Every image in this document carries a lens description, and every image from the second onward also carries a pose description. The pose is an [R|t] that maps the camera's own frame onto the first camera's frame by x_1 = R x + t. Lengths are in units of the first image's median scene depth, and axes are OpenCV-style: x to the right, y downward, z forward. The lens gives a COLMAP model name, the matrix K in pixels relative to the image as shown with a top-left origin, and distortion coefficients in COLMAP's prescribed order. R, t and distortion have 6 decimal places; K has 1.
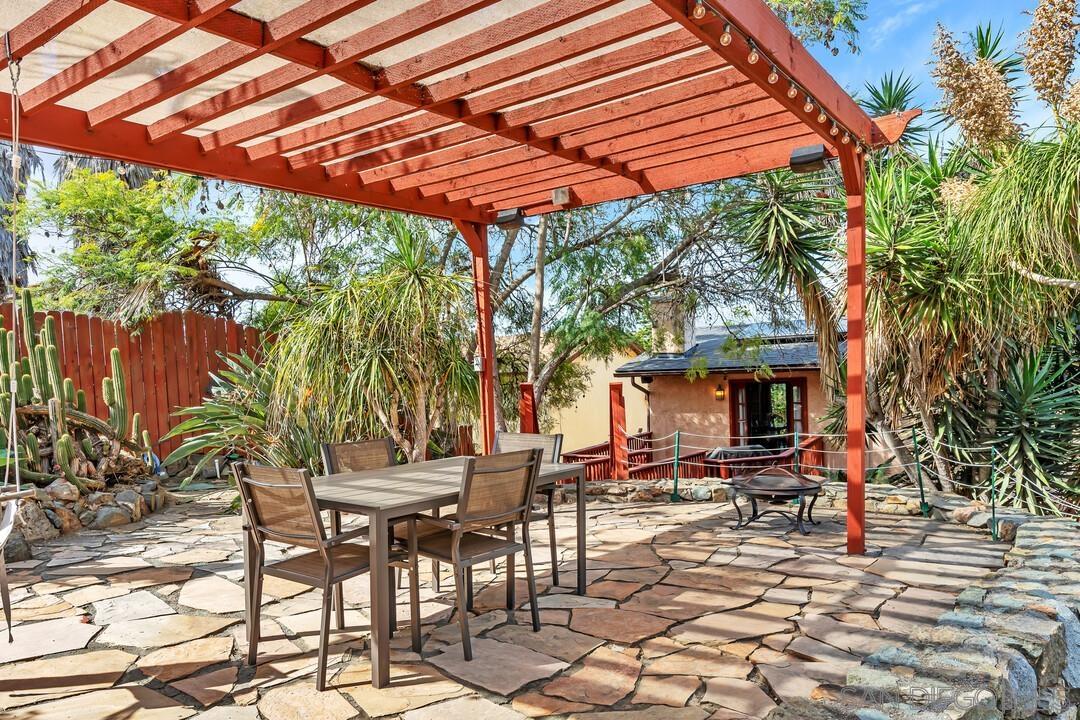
lens RADIAL K [[729.2, 0, 523.3], [0, 729.2, 418.0], [0, 0, 1]] dist [-0.000689, 0.000815]
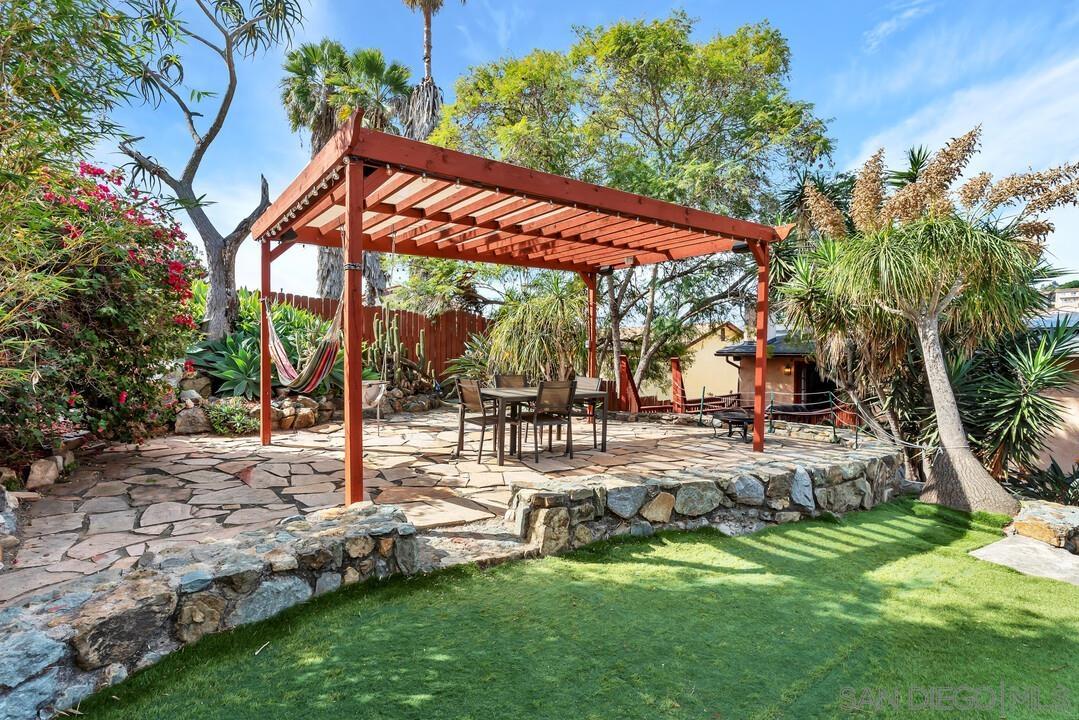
lens RADIAL K [[534.2, 0, 539.5], [0, 534.2, 360.0], [0, 0, 1]] dist [-0.001925, -0.000132]
pose [[0.953773, 0.049870, -0.296361, 0.240312], [-0.061340, 0.997680, -0.029523, 0.018286], [0.294201, 0.046337, 0.954620, -0.397122]]
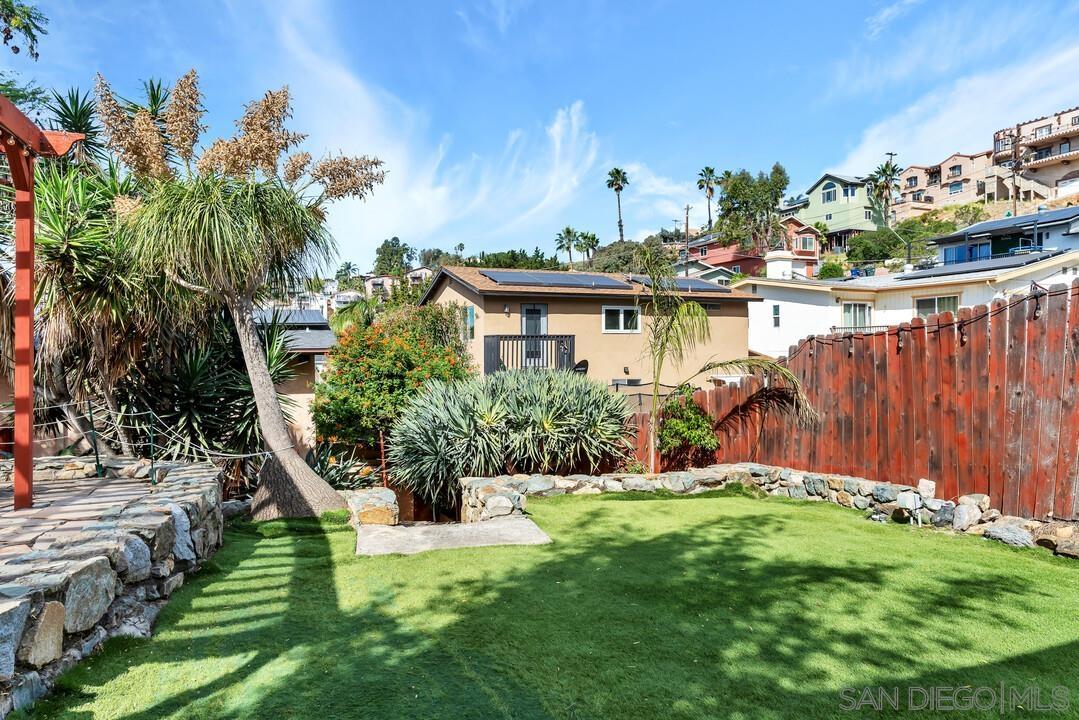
lens RADIAL K [[706.7, 0, 539.5], [0, 706.7, 360.0], [0, 0, 1]] dist [0.008626, 0.003868]
pose [[0.527966, 0.032632, 0.848638, -0.042607], [0.036548, 0.997463, -0.061092, 0.043281], [-0.848478, 0.063271, 0.525434, -0.194224]]
